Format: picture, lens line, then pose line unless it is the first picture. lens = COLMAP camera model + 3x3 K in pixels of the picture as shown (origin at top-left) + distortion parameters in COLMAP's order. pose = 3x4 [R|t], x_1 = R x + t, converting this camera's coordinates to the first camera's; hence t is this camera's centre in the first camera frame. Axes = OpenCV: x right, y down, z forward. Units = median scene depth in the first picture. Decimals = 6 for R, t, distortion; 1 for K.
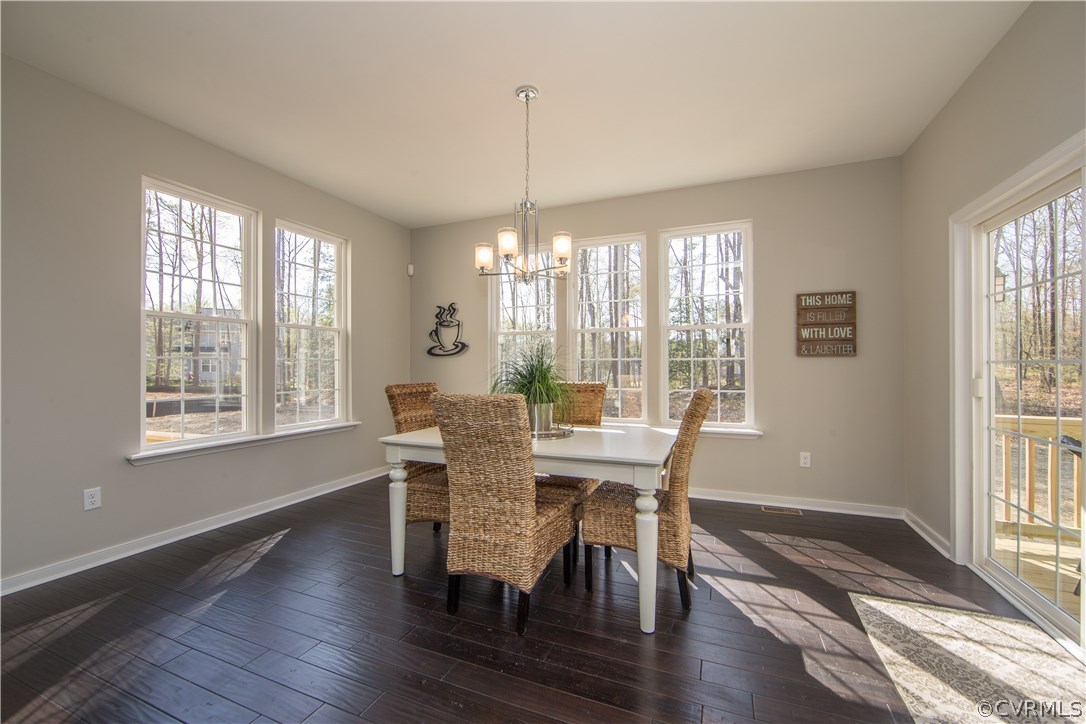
lens RADIAL K [[439.4, 0, 565.0], [0, 439.4, 362.1], [0, 0, 1]] dist [0.004389, -0.001164]
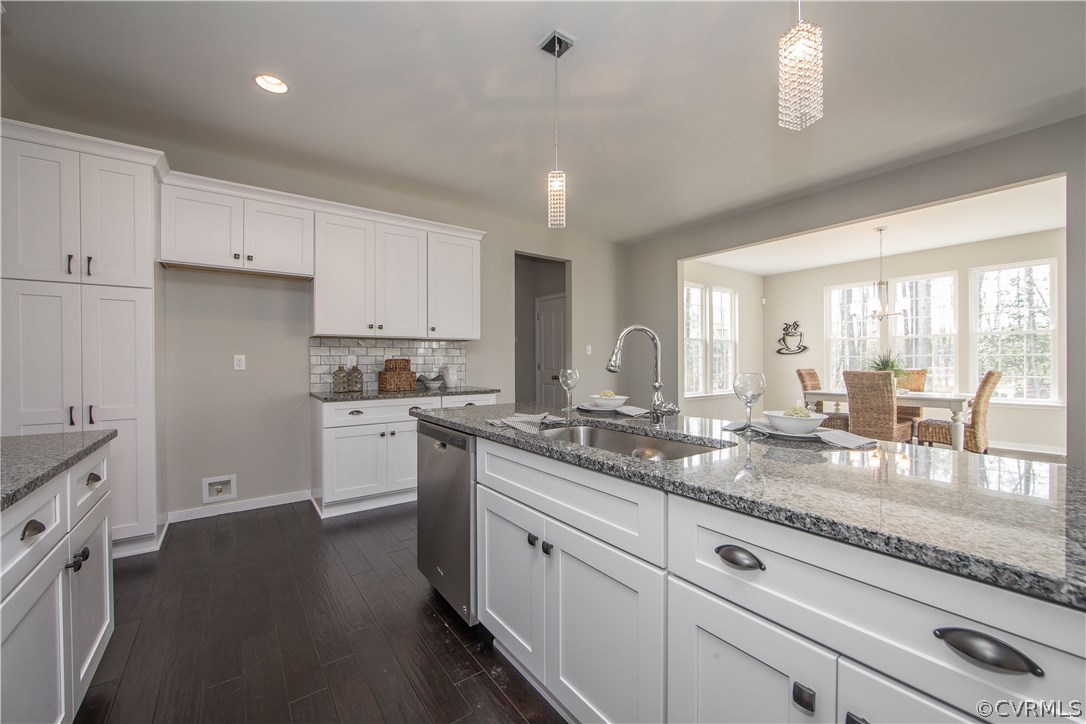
lens RADIAL K [[439.4, 0, 550.4], [0, 439.4, 365.0], [0, 0, 1]] dist [0.004389, -0.001164]
pose [[0.845555, 0.000108, -0.533889, -0.209038], [0.009422, 0.999841, 0.015126, -0.009248], [0.533806, -0.017820, 0.845419, -1.131828]]
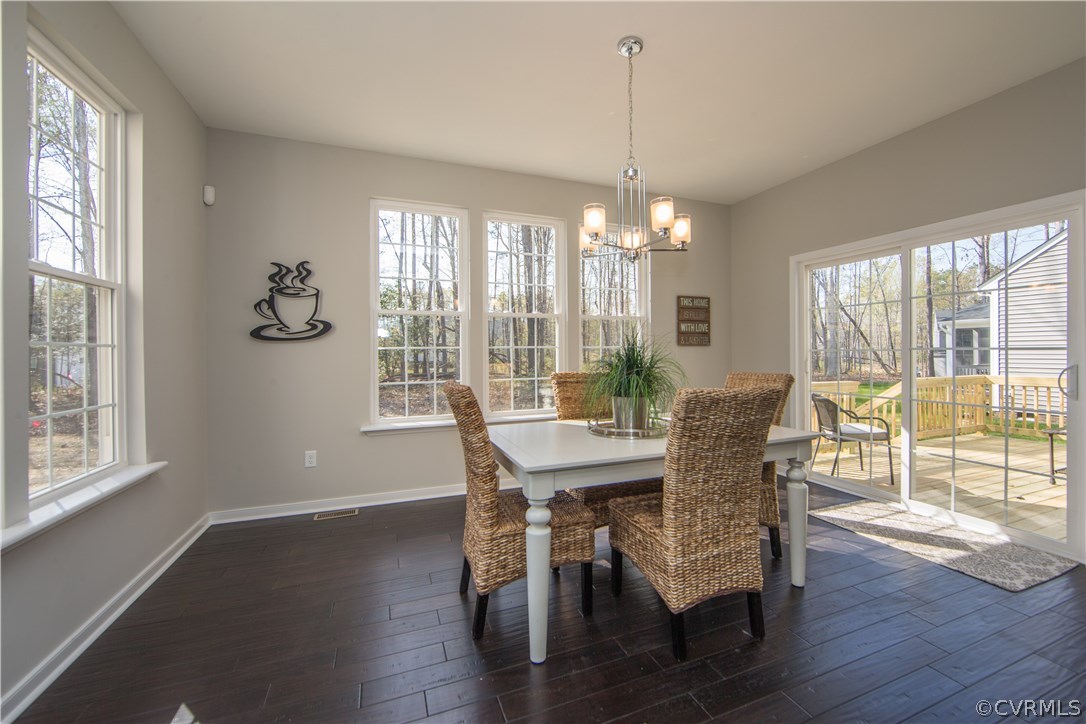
lens RADIAL K [[439.4, 0, 552.4], [0, 439.4, 354.2], [0, 0, 1]] dist [0.004389, -0.001164]
pose [[0.725950, -0.005467, 0.687726, -0.592071], [0.000040, 0.999969, 0.007907, 0.001879], [-0.687747, -0.005712, 0.725928, 0.339125]]
